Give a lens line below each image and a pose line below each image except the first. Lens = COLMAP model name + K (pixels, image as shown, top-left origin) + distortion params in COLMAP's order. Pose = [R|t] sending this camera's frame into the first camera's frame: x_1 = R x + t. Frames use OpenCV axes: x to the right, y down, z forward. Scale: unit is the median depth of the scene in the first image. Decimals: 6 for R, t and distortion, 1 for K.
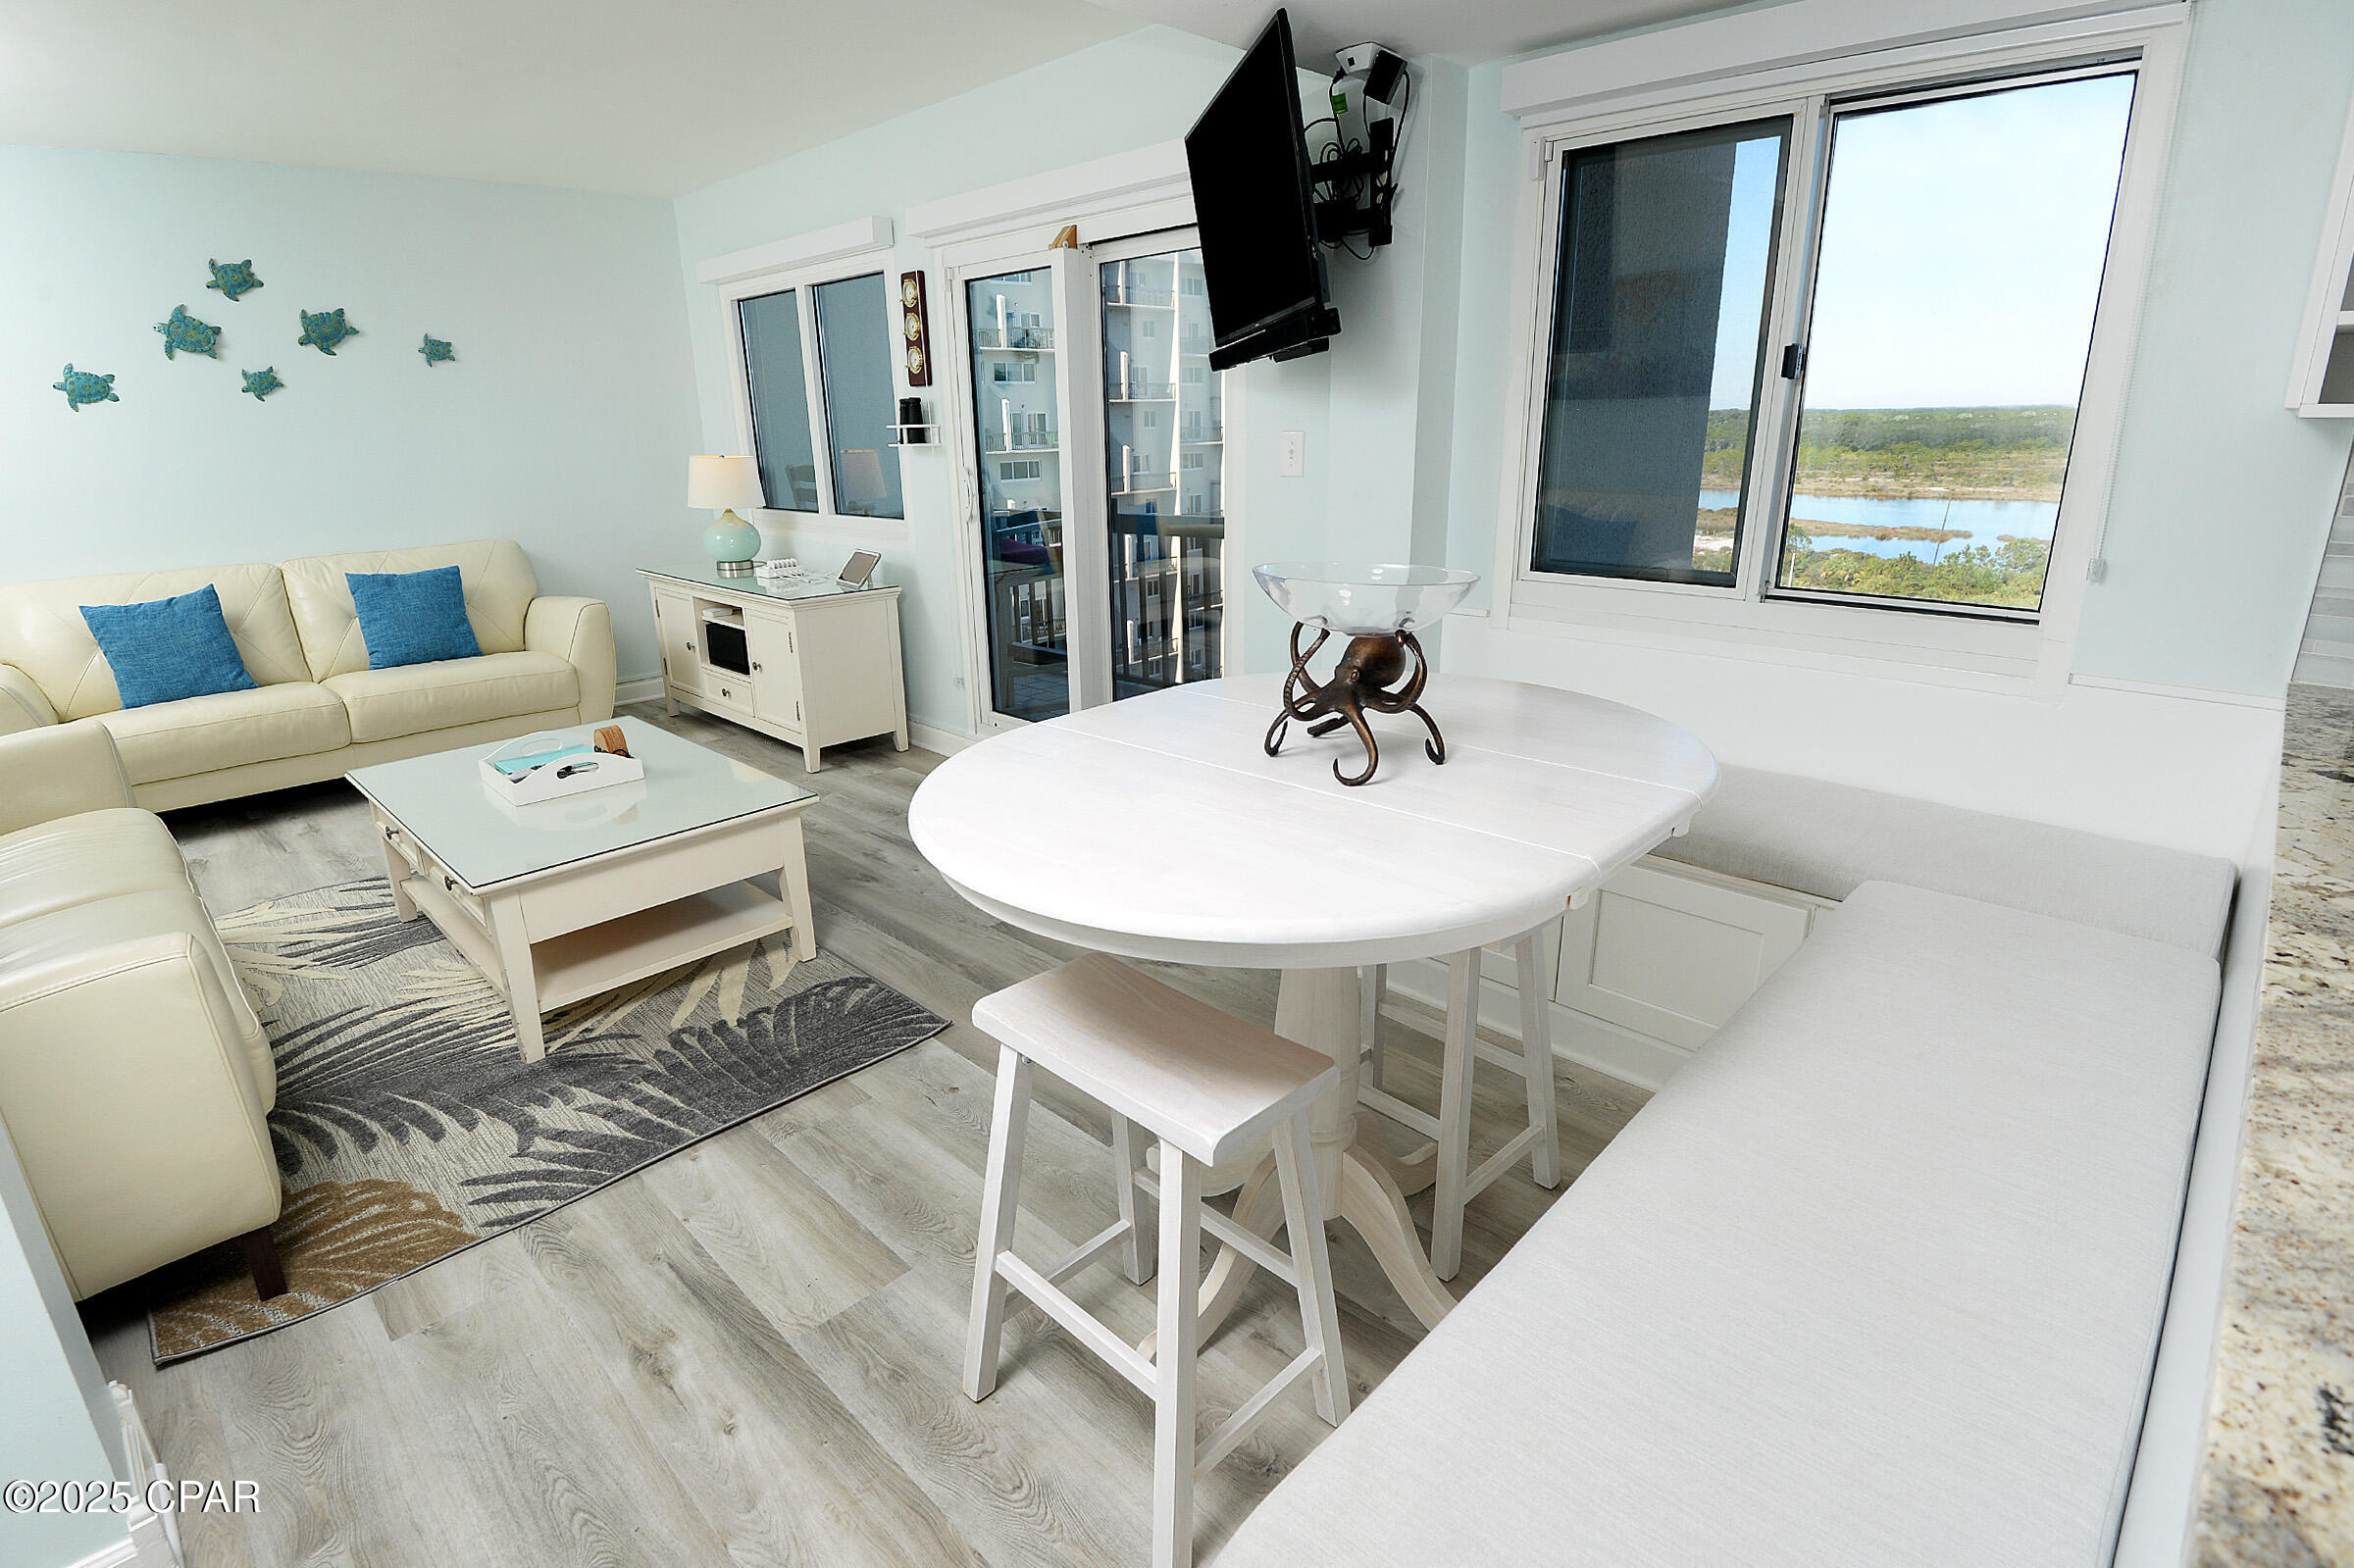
lens RADIAL K [[1147.6, 0, 1177.0], [0, 1147.6, 784.0], [0, 0, 1]] dist [0.000058, -0.017719]
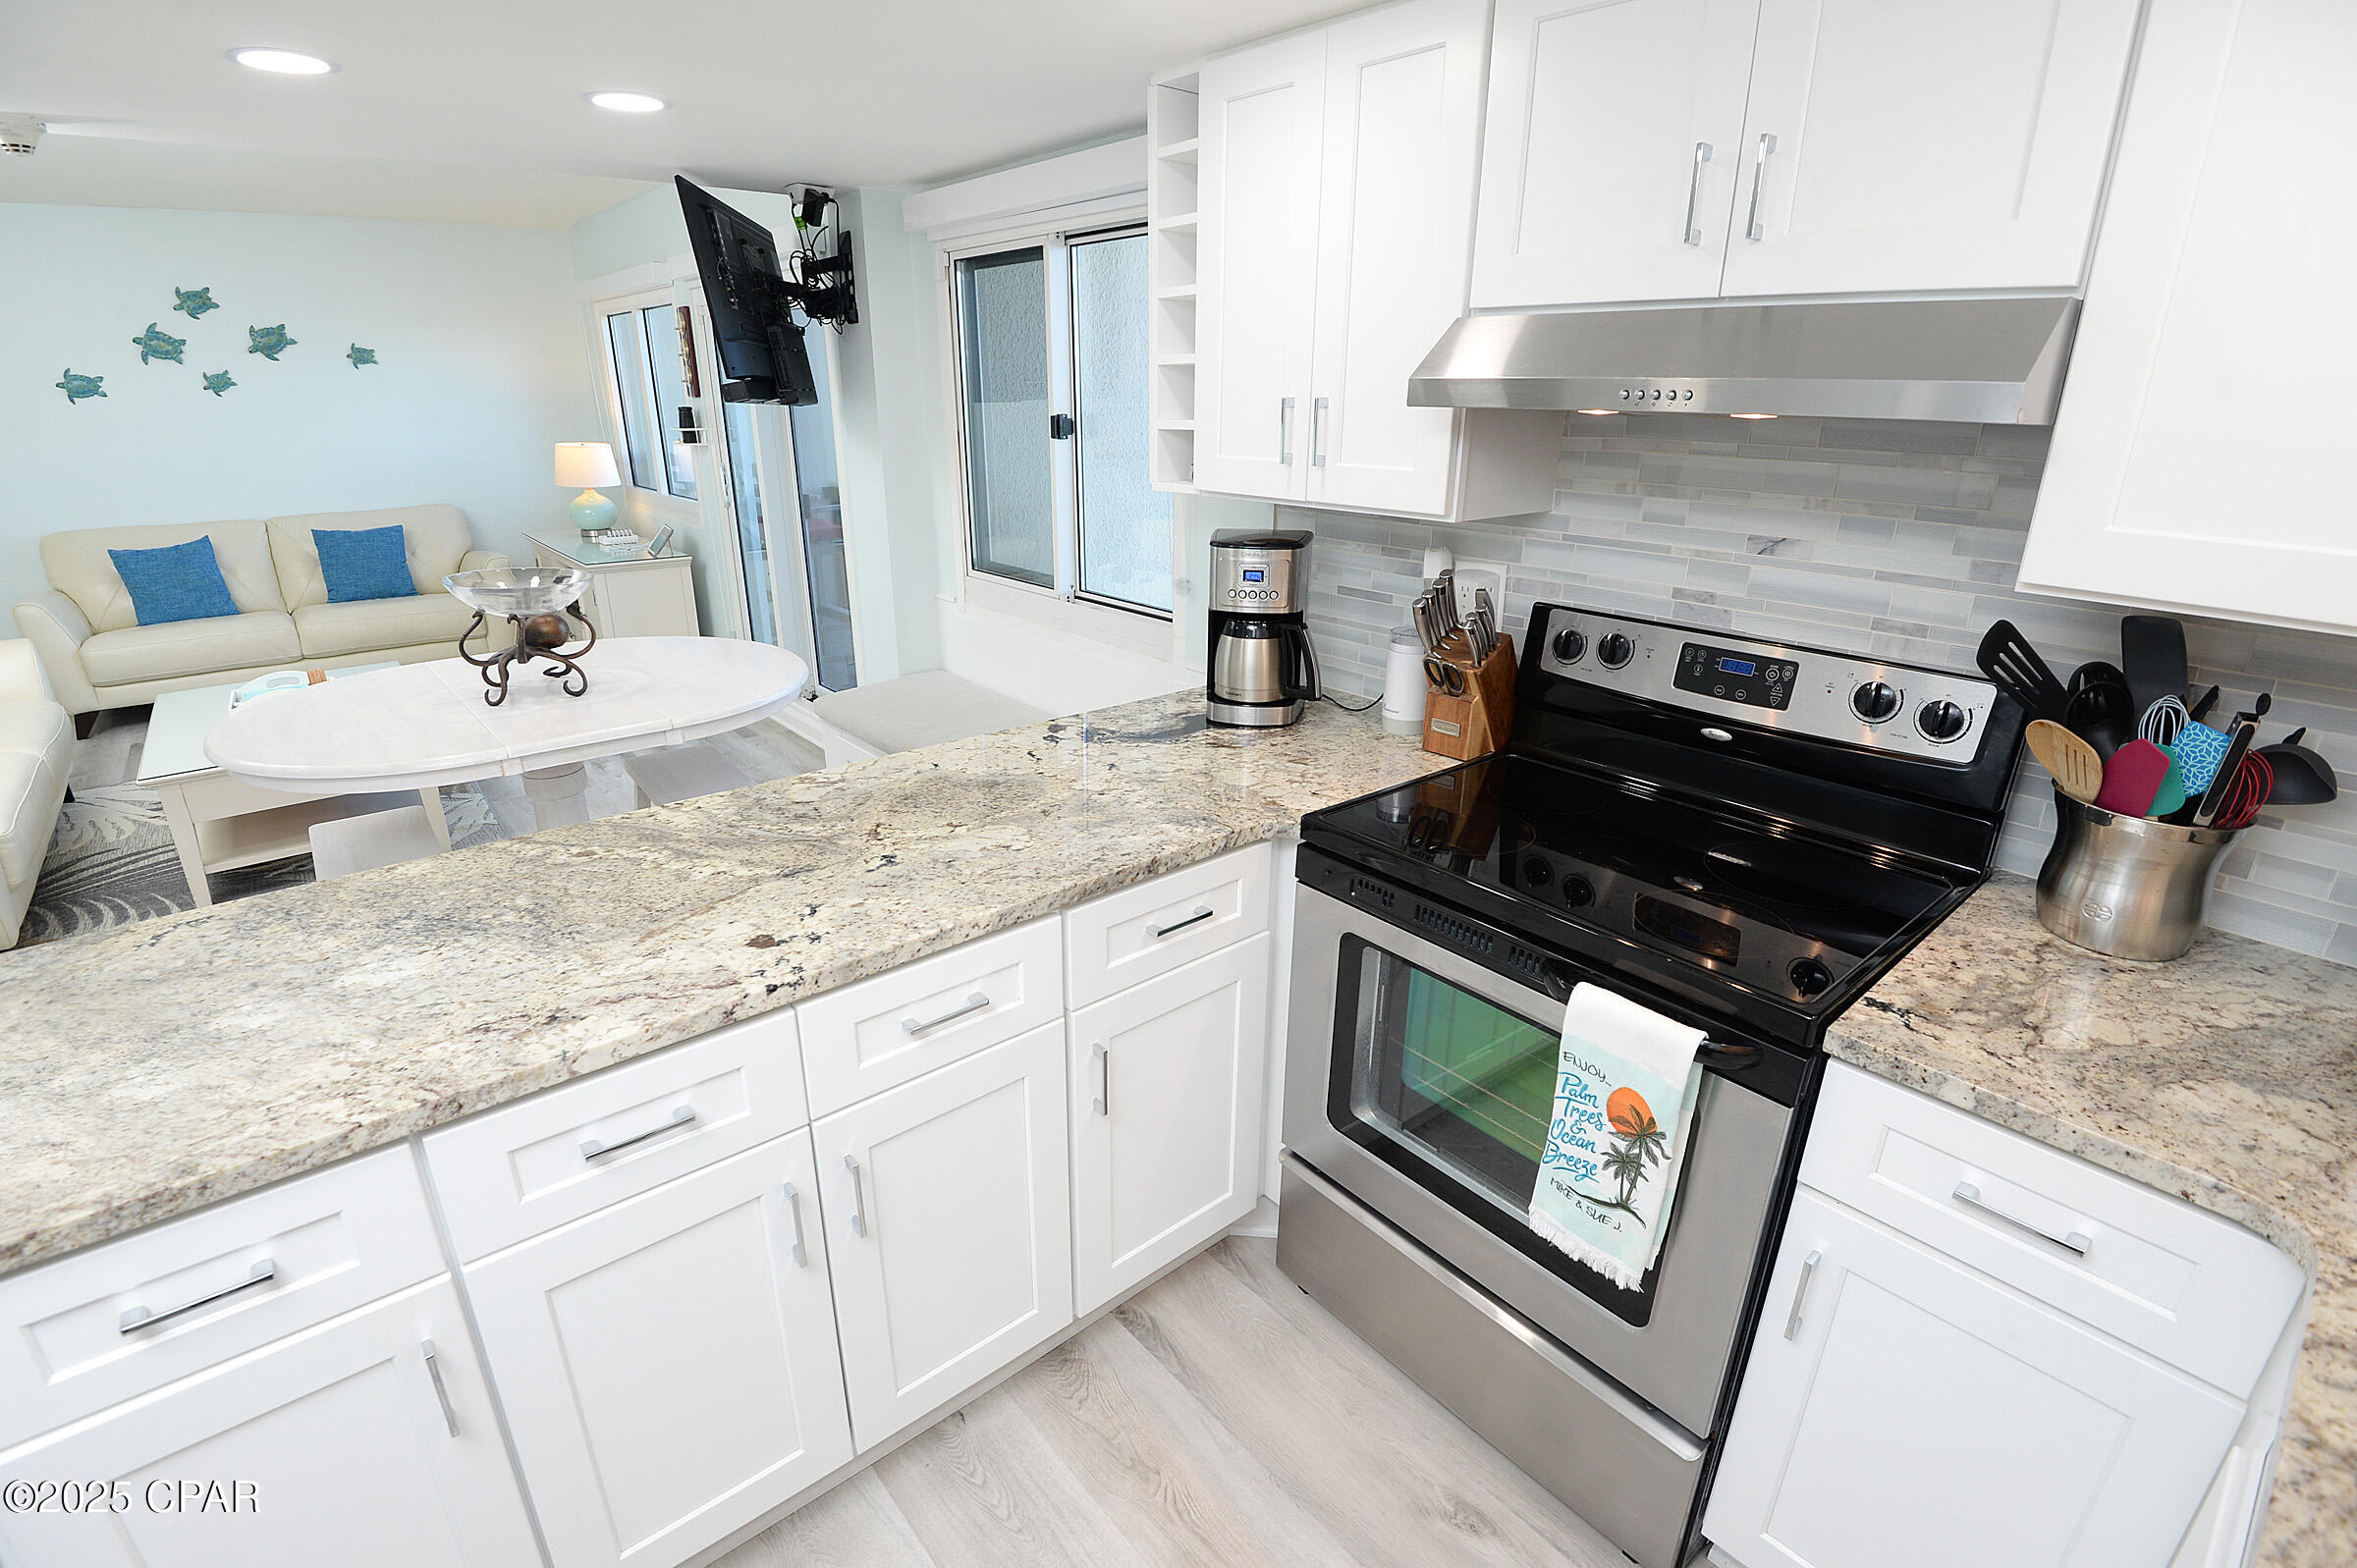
lens RADIAL K [[1086.9, 0, 1172.6], [0, 1086.9, 792.5], [0, 0, 1]] dist [-0.002403, -0.013048]
pose [[0.994974, 0.057045, -0.082299, 0.430397], [-0.053033, 0.997333, 0.050139, -0.001778], [0.084940, -0.045522, 0.995346, -0.163450]]
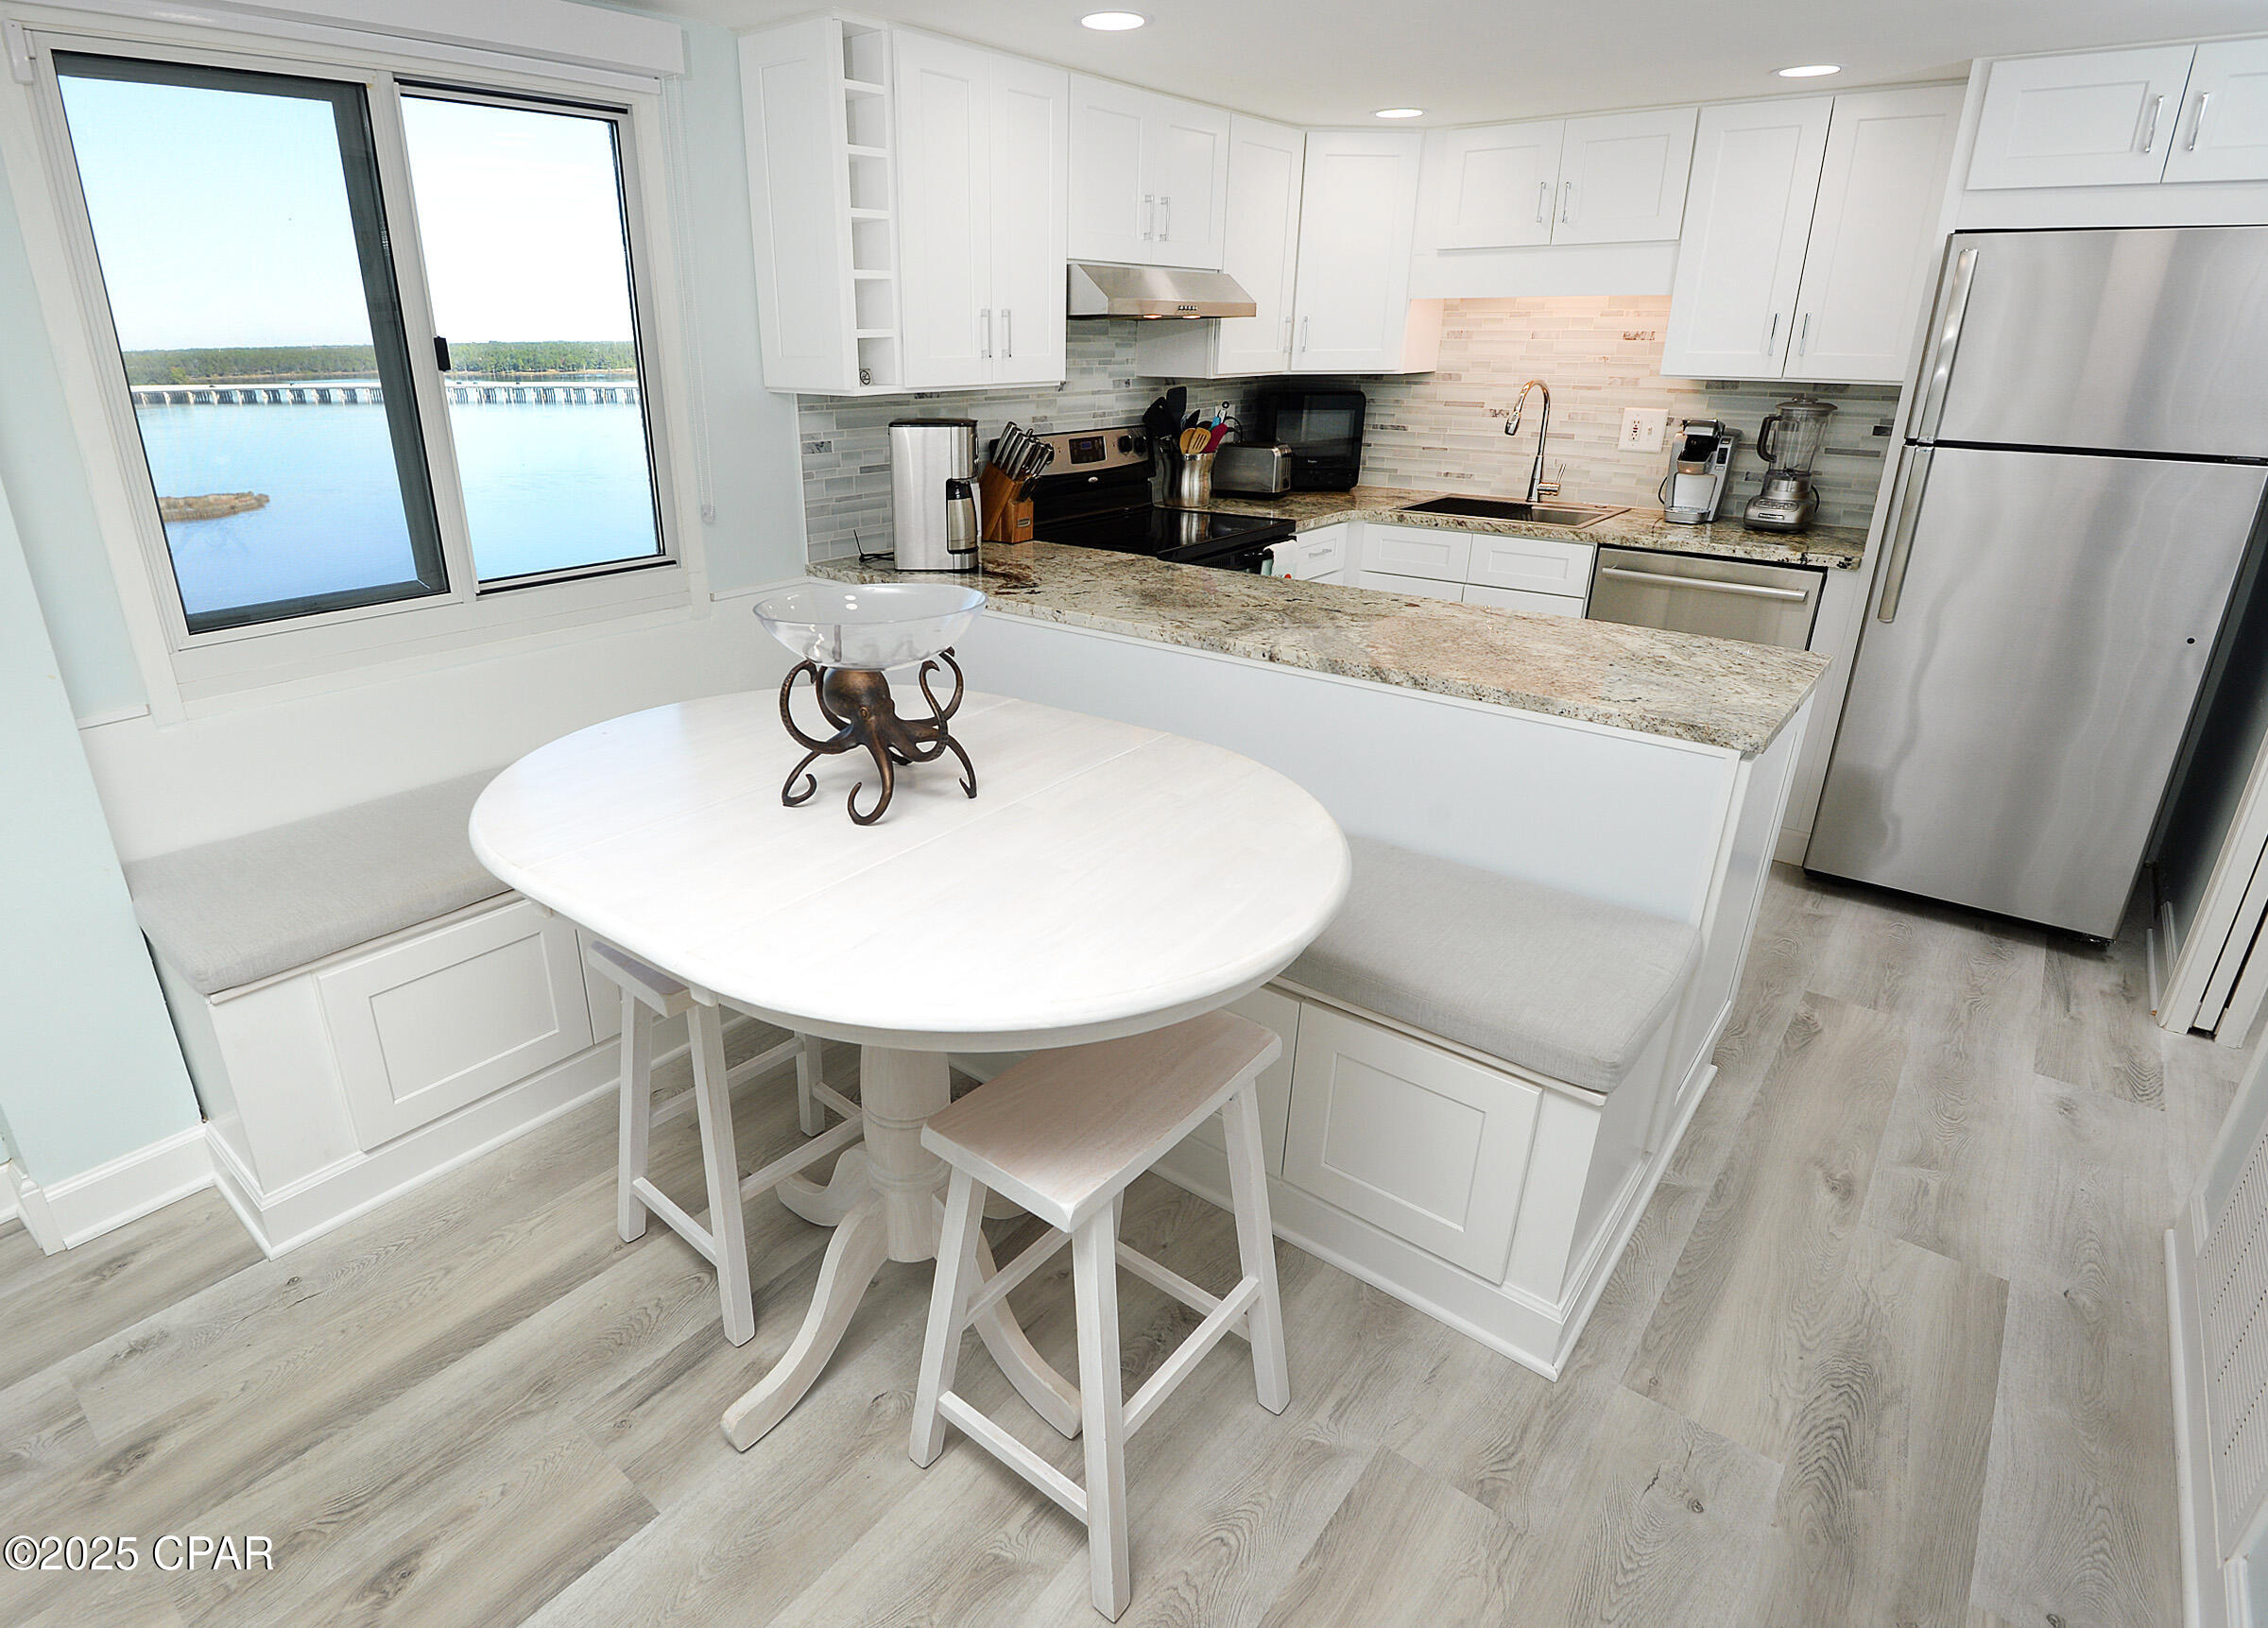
lens RADIAL K [[1180.5, 0, 1037.6], [0, 1180.5, 783.7], [0, 0, 1]] dist [0.001438, -0.000237]
pose [[-0.063680, -0.339765, 0.938352, -0.300884], [0.306939, 0.888016, 0.342369, -0.125524], [-0.949596, 0.309819, 0.047738, 0.315374]]
